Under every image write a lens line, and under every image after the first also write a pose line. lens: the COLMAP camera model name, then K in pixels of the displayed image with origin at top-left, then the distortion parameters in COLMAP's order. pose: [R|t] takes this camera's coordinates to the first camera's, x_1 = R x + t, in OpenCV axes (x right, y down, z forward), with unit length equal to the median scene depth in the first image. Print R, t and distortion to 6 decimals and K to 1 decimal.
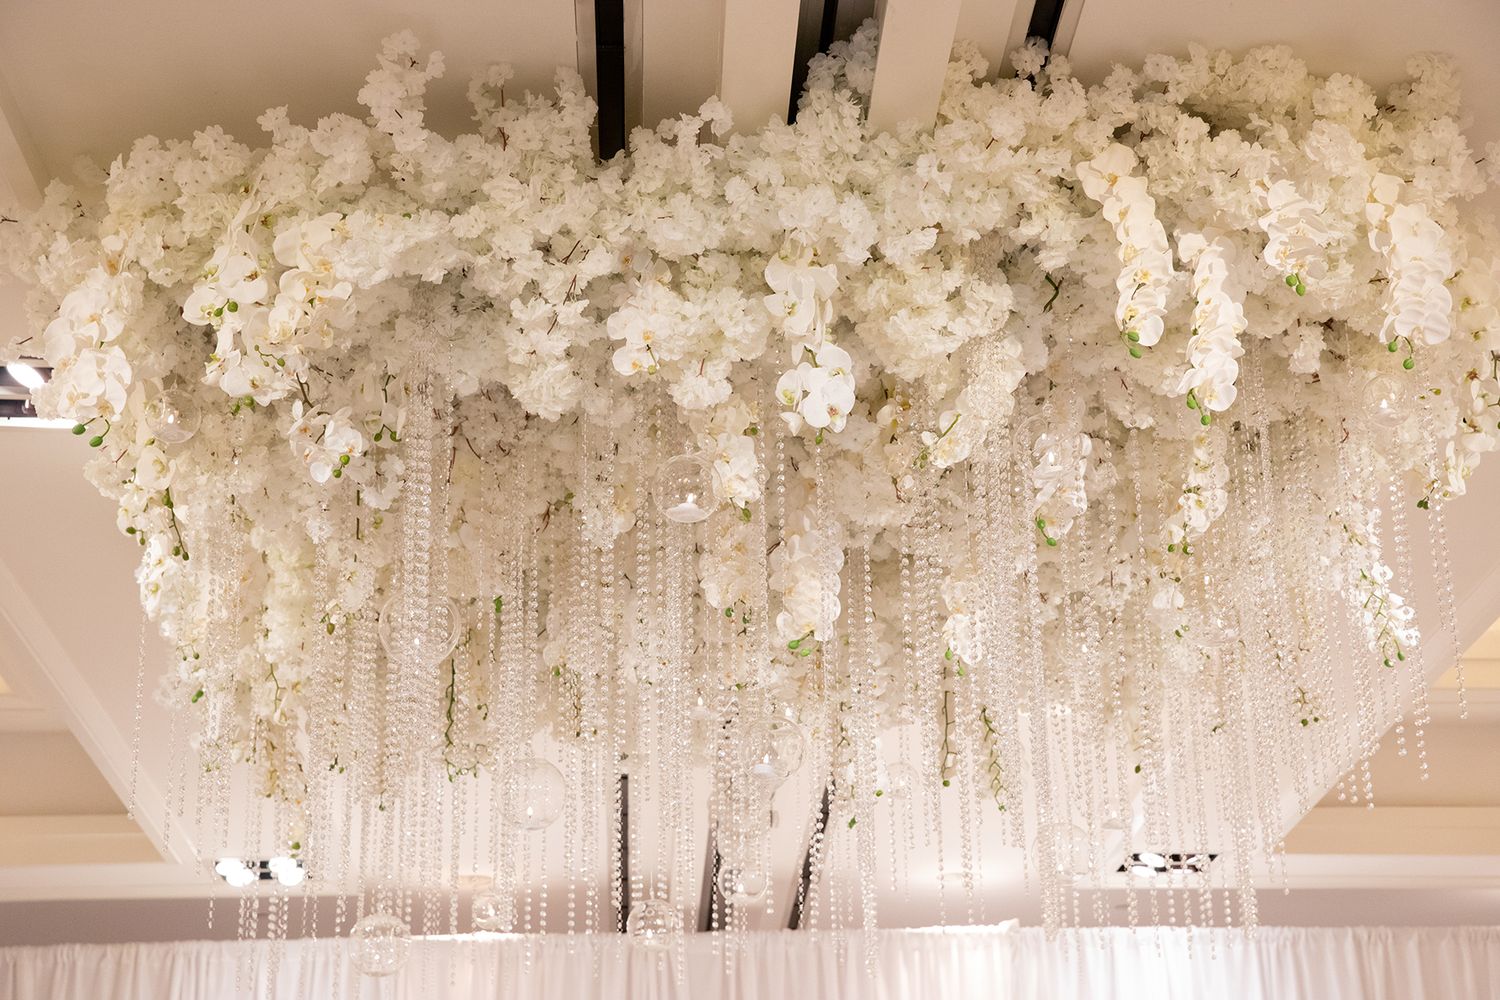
lens RADIAL K [[2742.6, 0, 750.7], [0, 2742.6, 502.3], [0, 0, 1]] dist [0.201127, -0.028512]
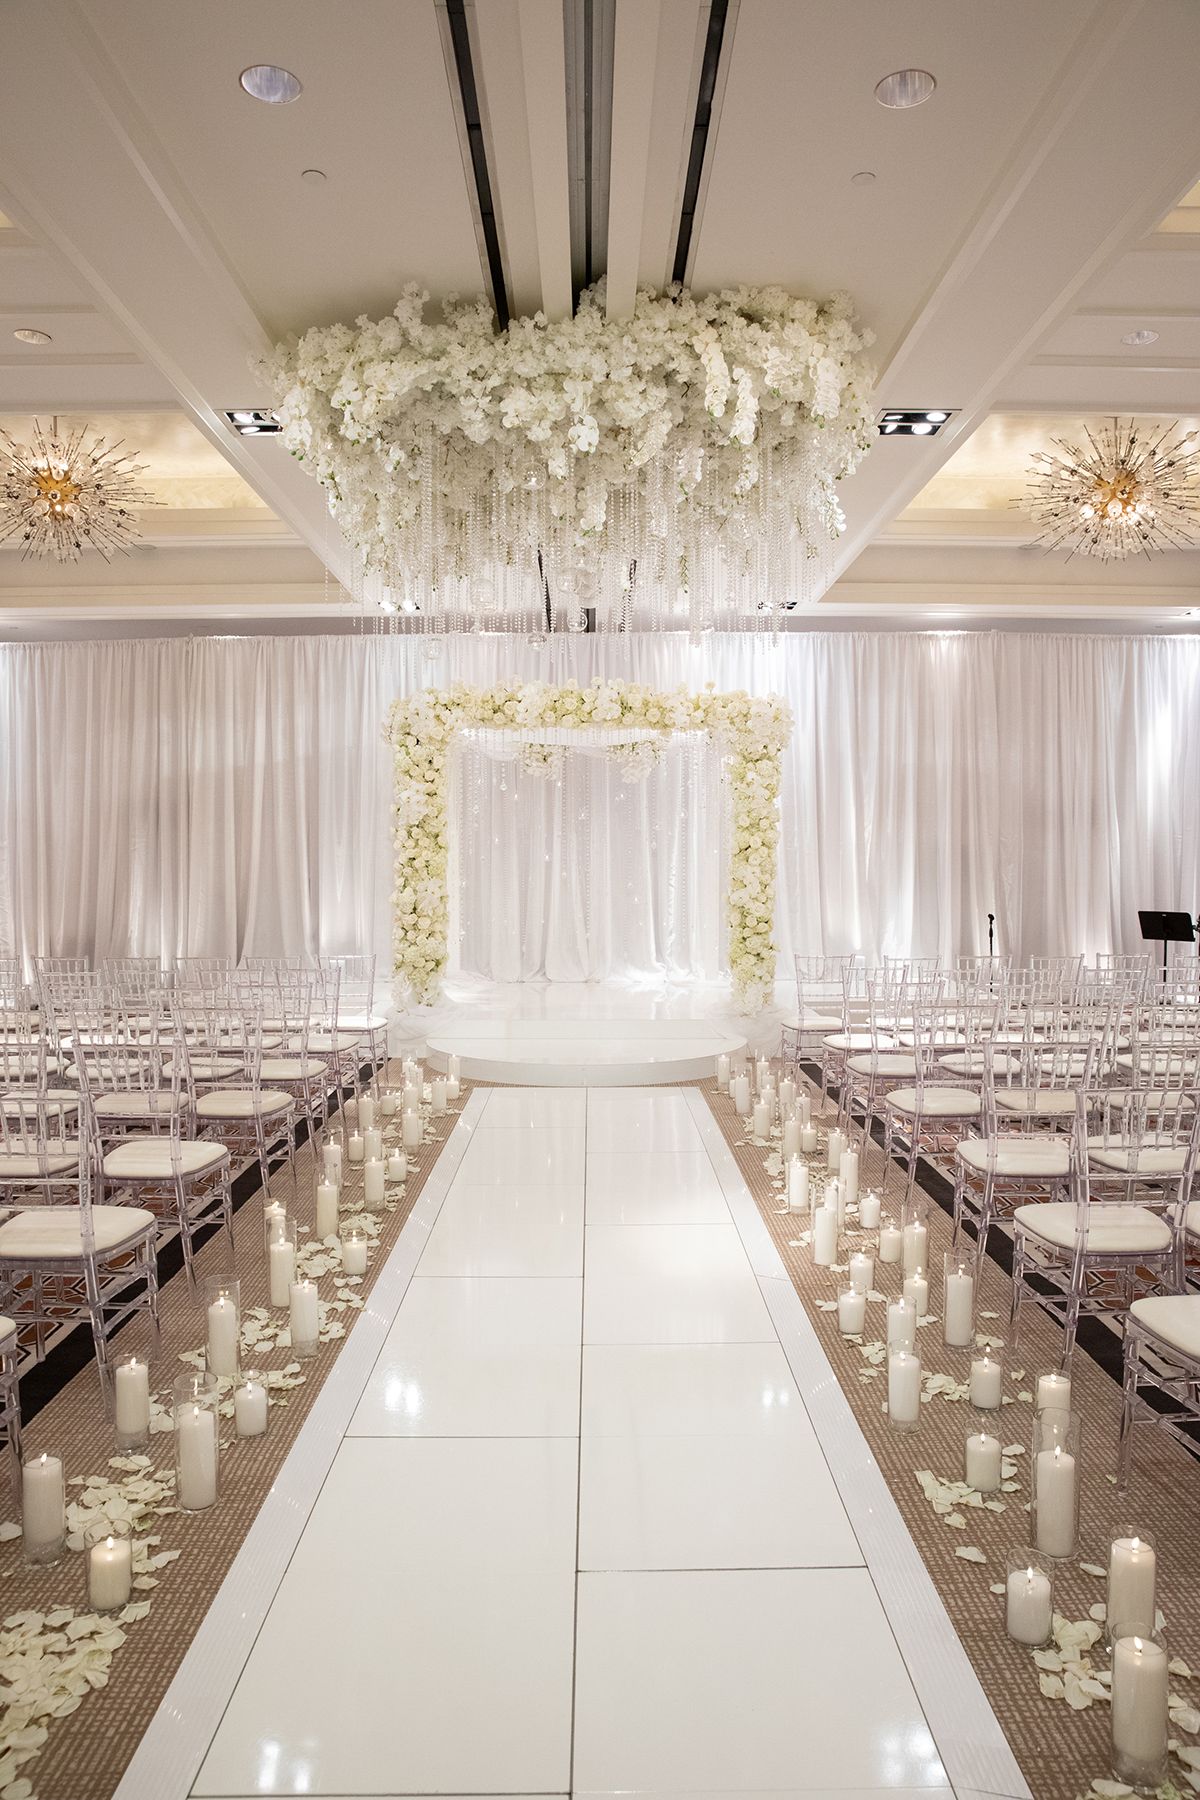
lens RADIAL K [[1230.2, 0, 600.0], [0, 1230.2, 900.0], [0, 0, 1]] dist [-0.108482, 0.093477]
pose [[0.999473, 0.014843, -0.028877, 0.075237], [-0.002980, 0.927568, 0.373642, -0.059669], [0.032331, -0.373359, 0.927123, -0.167304]]
